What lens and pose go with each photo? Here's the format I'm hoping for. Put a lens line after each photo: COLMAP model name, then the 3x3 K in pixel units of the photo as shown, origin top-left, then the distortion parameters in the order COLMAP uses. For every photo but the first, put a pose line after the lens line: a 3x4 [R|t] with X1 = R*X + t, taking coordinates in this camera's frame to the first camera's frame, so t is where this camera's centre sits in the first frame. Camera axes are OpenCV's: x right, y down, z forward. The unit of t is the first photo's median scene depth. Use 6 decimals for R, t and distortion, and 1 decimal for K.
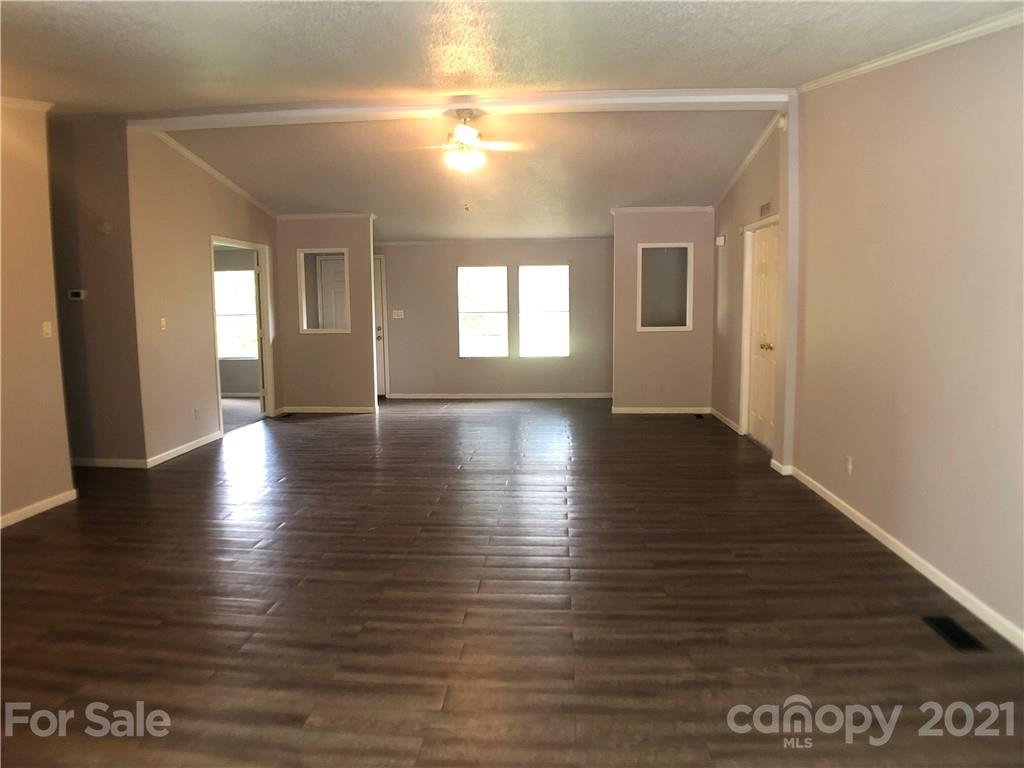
lens RADIAL K [[649.2, 0, 512.0], [0, 649.2, 384.0], [0, 0, 1]] dist [-0.080952, -0.001183]
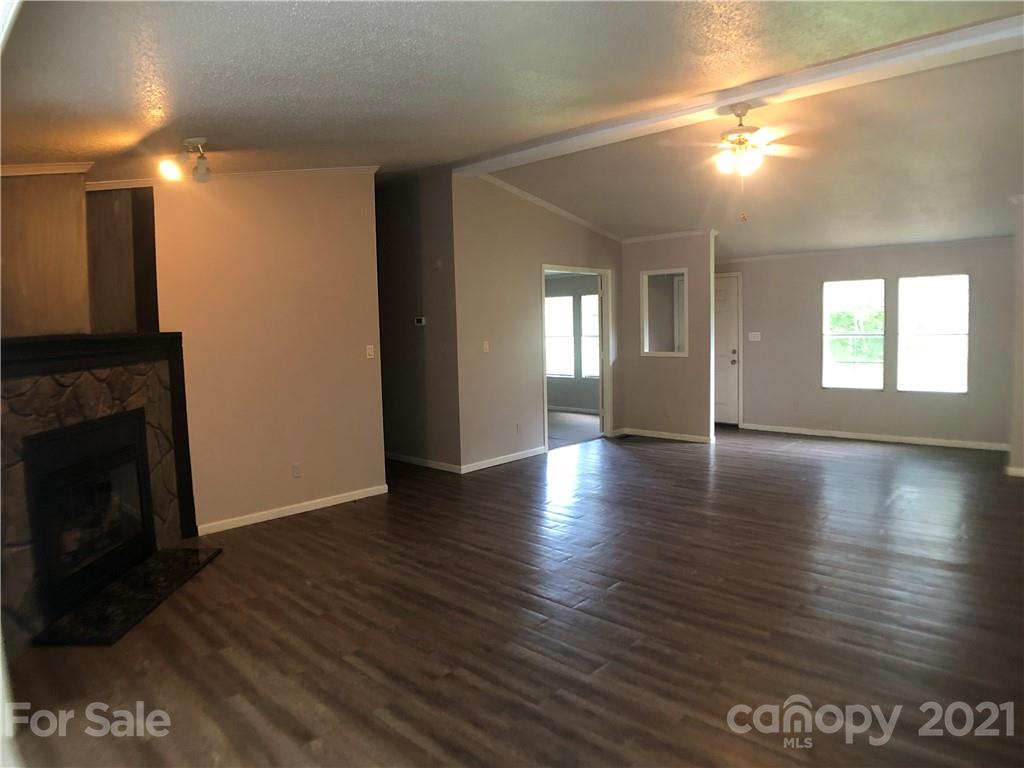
lens RADIAL K [[649.2, 0, 512.0], [0, 649.2, 384.0], [0, 0, 1]] dist [-0.080952, -0.001183]
pose [[0.778802, 0.043335, -0.625771, 0.147556], [-0.060131, 0.998174, -0.005712, -0.018188], [0.624381, 0.042076, 0.779986, 0.100448]]
